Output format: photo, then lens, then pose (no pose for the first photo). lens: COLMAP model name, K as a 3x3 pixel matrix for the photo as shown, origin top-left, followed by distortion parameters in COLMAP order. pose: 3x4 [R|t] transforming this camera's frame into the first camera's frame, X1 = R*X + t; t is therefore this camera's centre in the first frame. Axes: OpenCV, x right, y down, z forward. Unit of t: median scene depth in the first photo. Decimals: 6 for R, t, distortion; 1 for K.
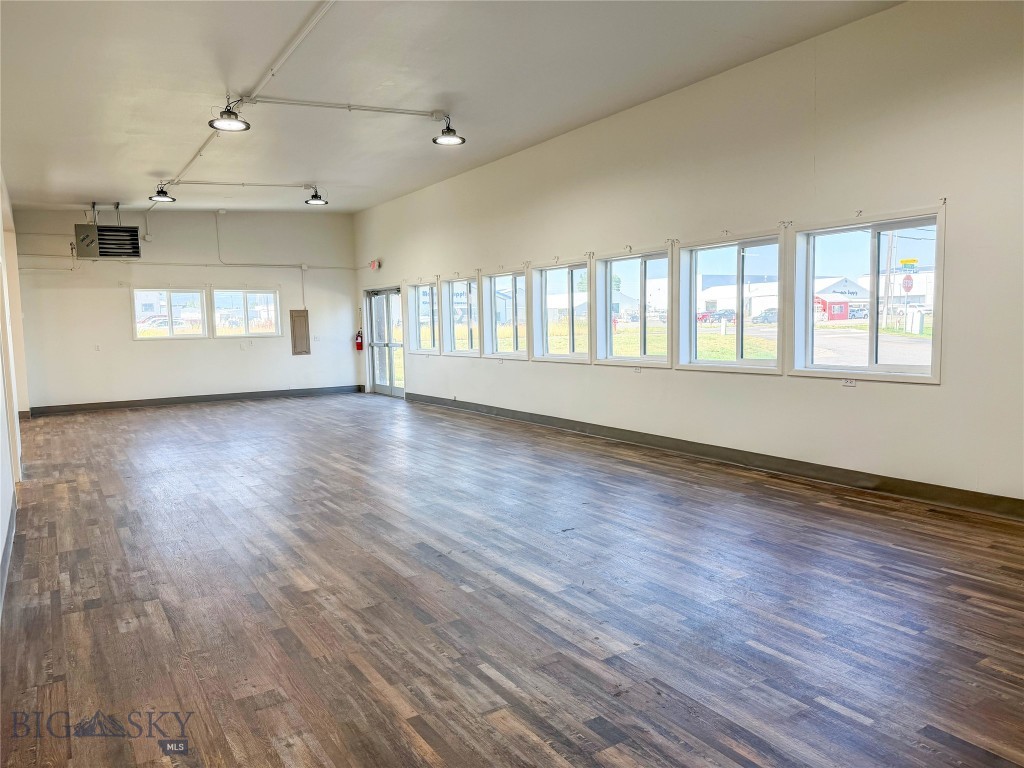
lens RADIAL K [[724.1, 0, 512.0], [0, 724.1, 384.0], [0, 0, 1]] dist [0.058585, -0.062289]
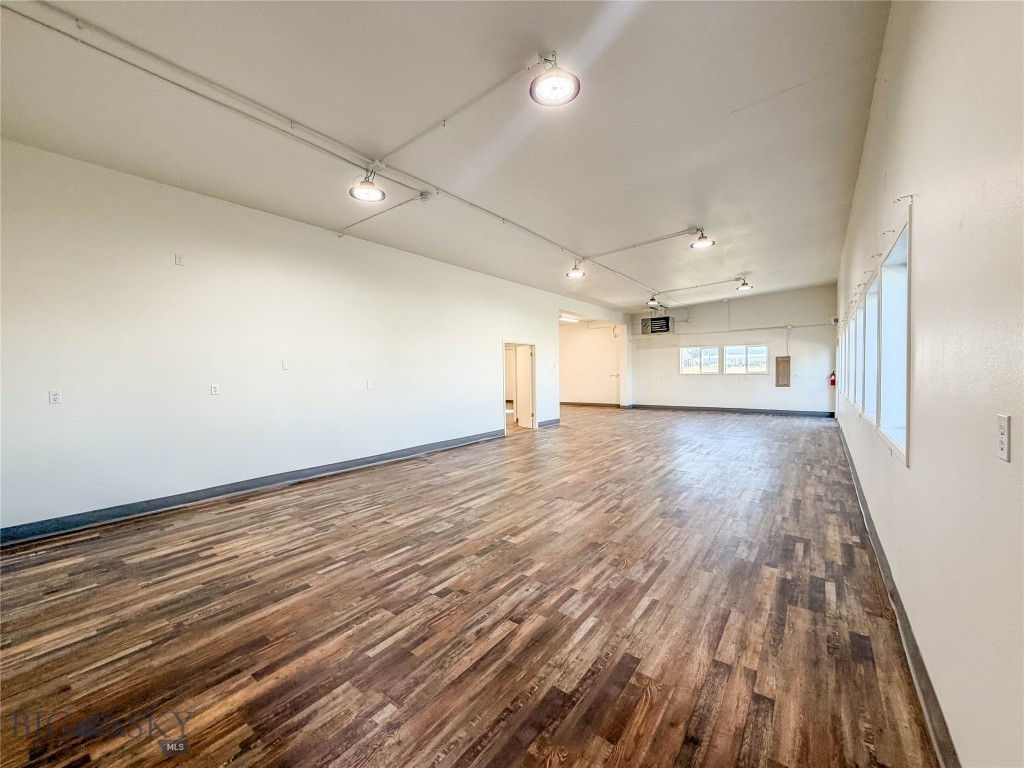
lens RADIAL K [[417.4, 0, 512.0], [0, 417.4, 384.0], [0, 0, 1]] dist [-0.001733, -0.000197]
pose [[0.328681, 0.044031, -0.943414, 1.022189], [-0.075005, 0.996974, 0.020399, -0.069898], [0.941458, 0.064057, 0.330989, 0.646669]]
